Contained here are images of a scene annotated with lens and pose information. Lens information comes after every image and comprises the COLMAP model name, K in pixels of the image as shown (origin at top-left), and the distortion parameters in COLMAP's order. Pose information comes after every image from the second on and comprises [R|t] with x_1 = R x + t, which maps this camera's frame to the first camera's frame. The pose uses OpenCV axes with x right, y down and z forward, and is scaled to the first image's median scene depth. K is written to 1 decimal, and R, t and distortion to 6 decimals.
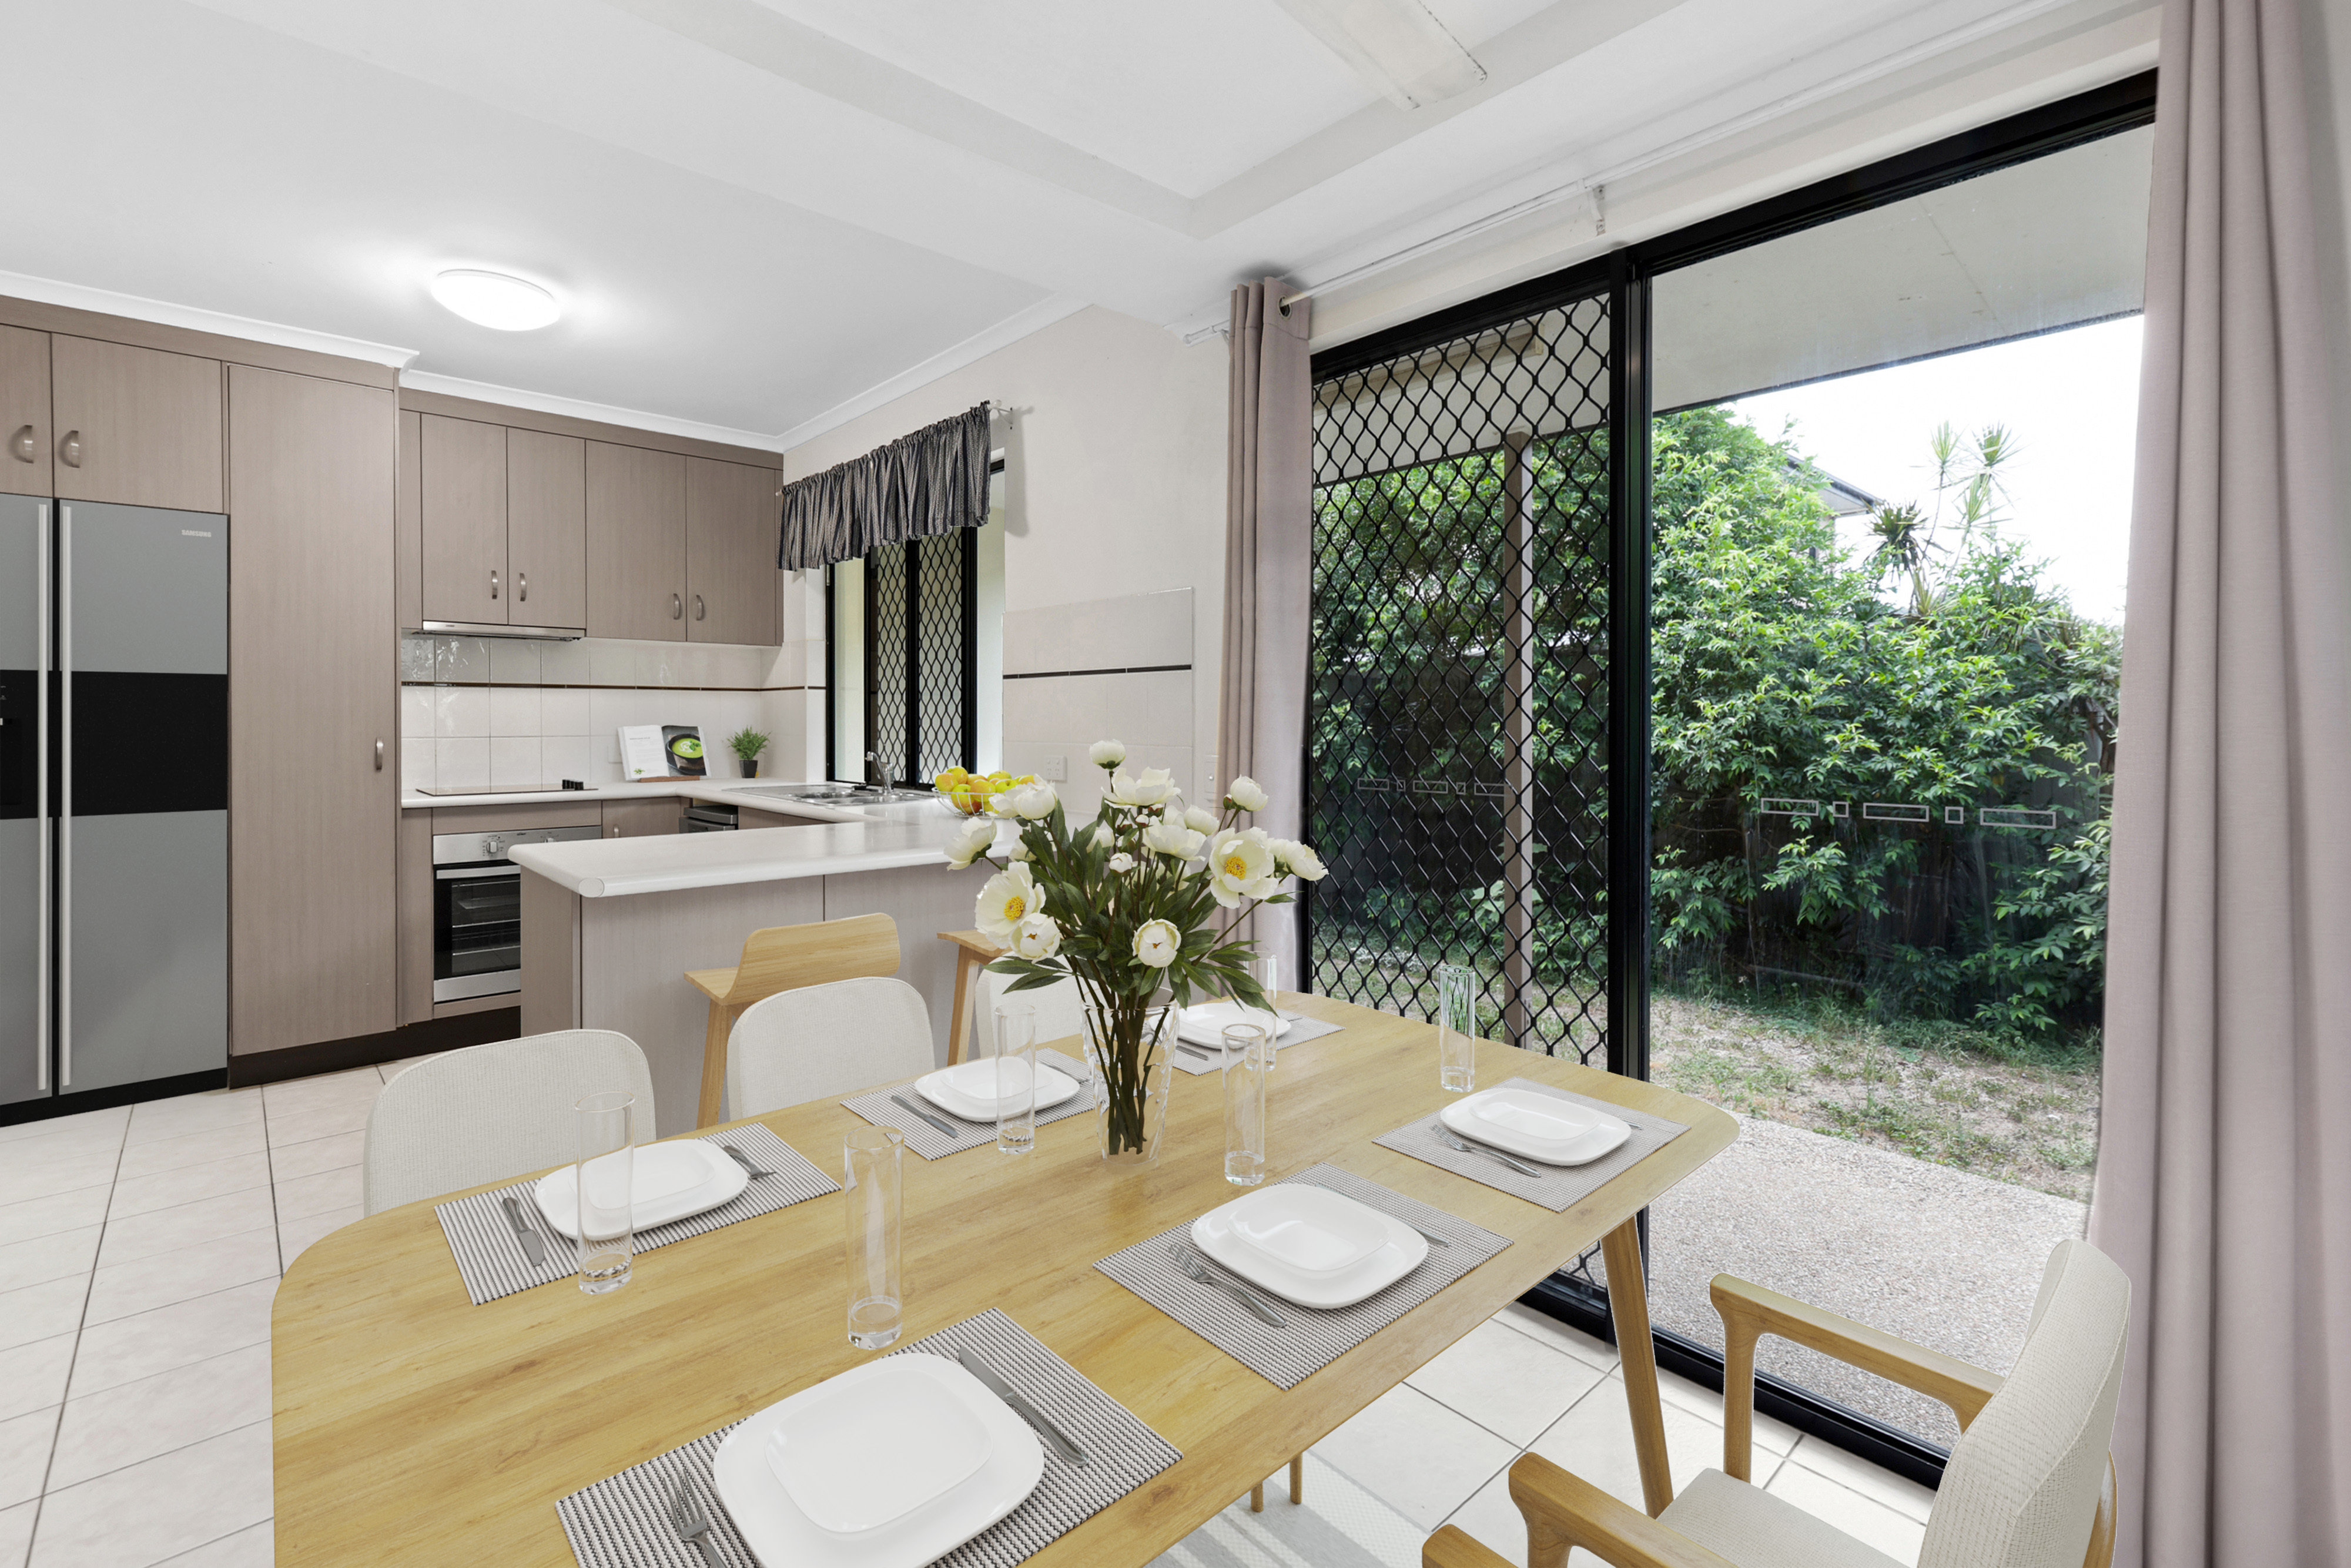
lens RADIAL K [[1051.9, 0, 1174.9], [0, 1051.9, 723.0], [0, 0, 1]] dist [-0.014779, 0.000198]
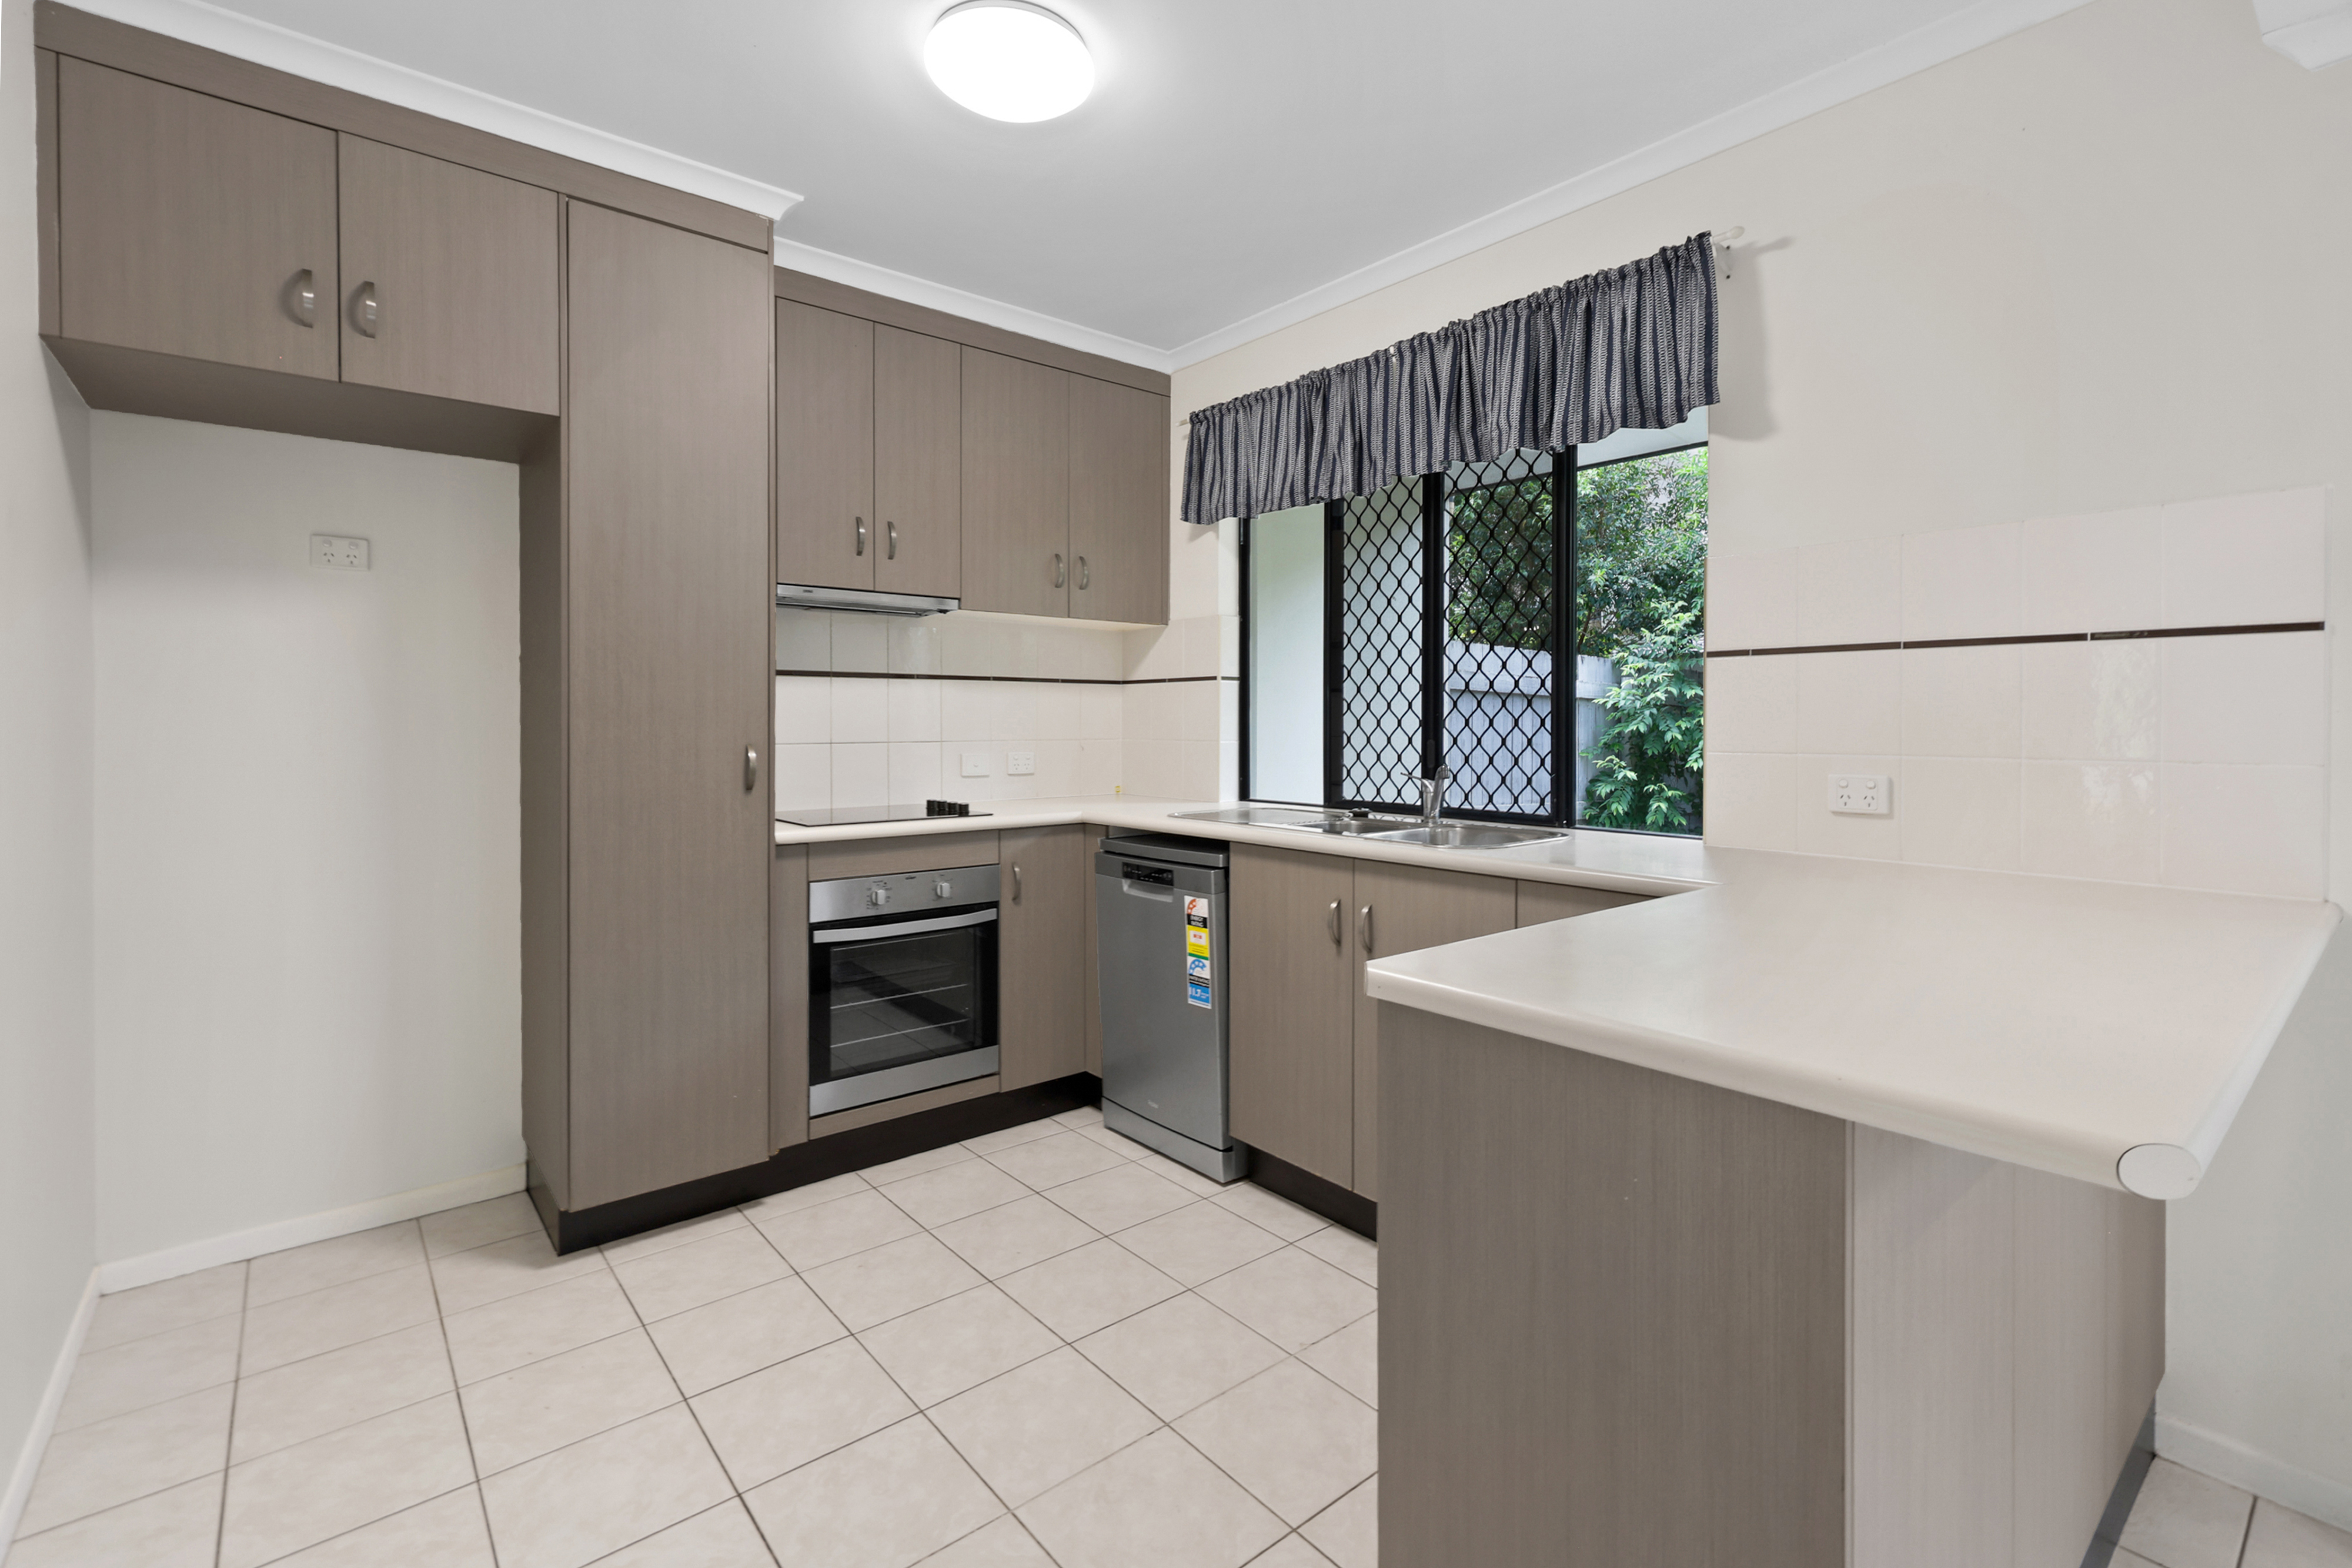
lens RADIAL K [[1052.4, 0, 1175.4], [0, 1052.4, 723.0], [0, 0, 1]] dist [-0.014779, 0.000198]
pose [[0.998796, 0.000162, -0.049060, -0.426657], [-0.000264, 0.999998, -0.002070, 0.000745], [0.049060, 0.002081, 0.998794, 0.298179]]
